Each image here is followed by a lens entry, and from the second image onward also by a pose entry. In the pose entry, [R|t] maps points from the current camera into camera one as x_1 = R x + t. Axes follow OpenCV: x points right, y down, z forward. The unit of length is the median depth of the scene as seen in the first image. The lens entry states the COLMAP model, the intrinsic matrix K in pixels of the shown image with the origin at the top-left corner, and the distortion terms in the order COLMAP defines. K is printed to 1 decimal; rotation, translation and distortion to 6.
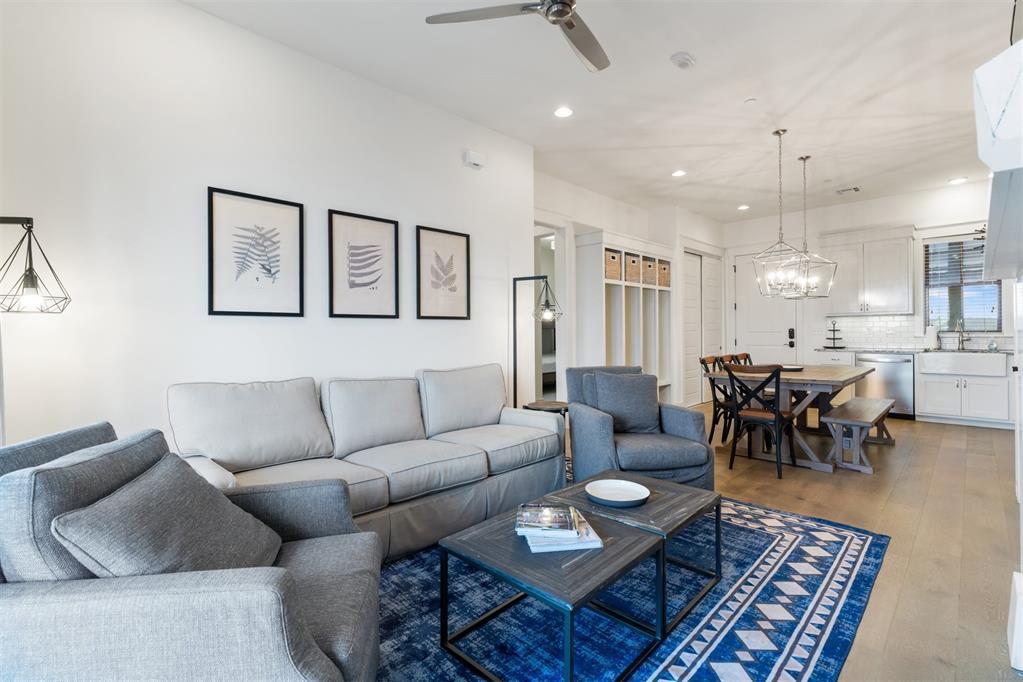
lens RADIAL K [[461.2, 0, 513.5], [0, 461.2, 334.2], [0, 0, 1]] dist [-0.007302, 0.003449]
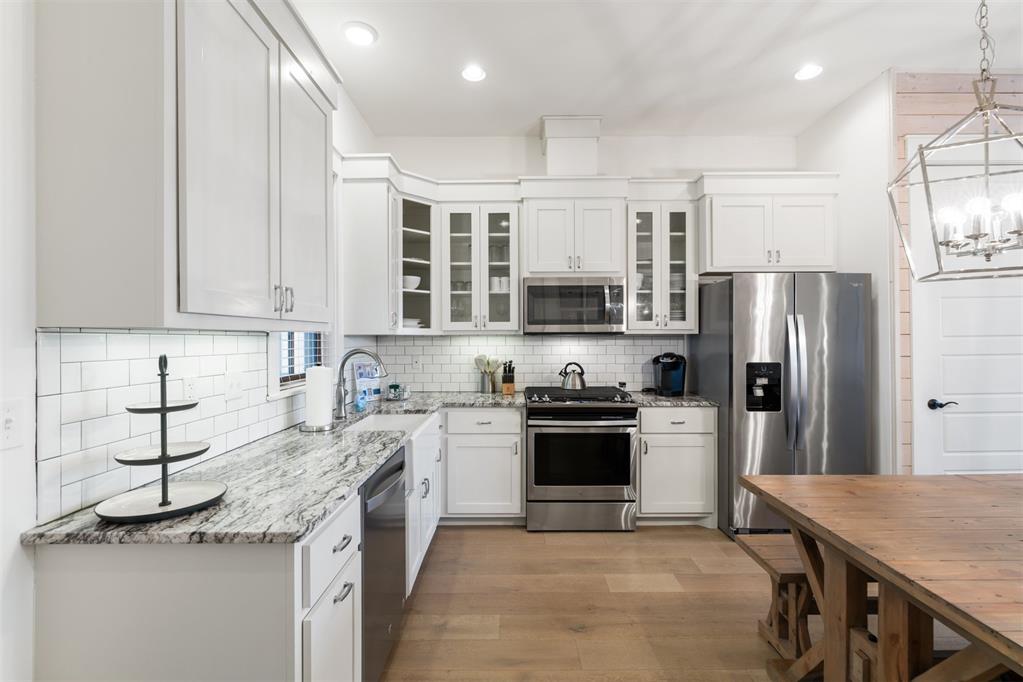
lens RADIAL K [[461.2, 0, 511.1], [0, 461.2, 337.1], [0, 0, 1]] dist [-0.007302, 0.003449]
pose [[-0.708731, 0.017959, 0.705250, 0.881396], [0.017556, 0.999815, -0.007817, -0.060394], [-0.705260, 0.006841, -0.708916, 1.919341]]
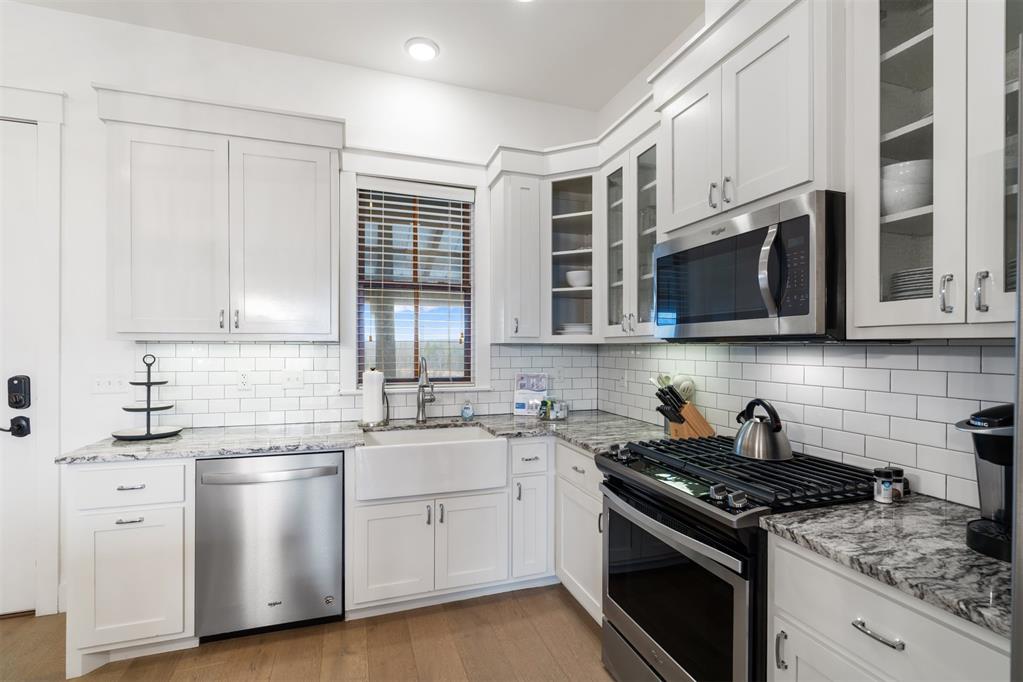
lens RADIAL K [[461.2, 0, 510.6], [0, 461.2, 348.7], [0, 0, 1]] dist [-0.007302, 0.003449]
pose [[0.439922, 0.010038, 0.897980, 0.951169], [-0.003356, 0.999949, -0.009534, -0.058413], [-0.898030, 0.001181, 0.439933, 1.143432]]
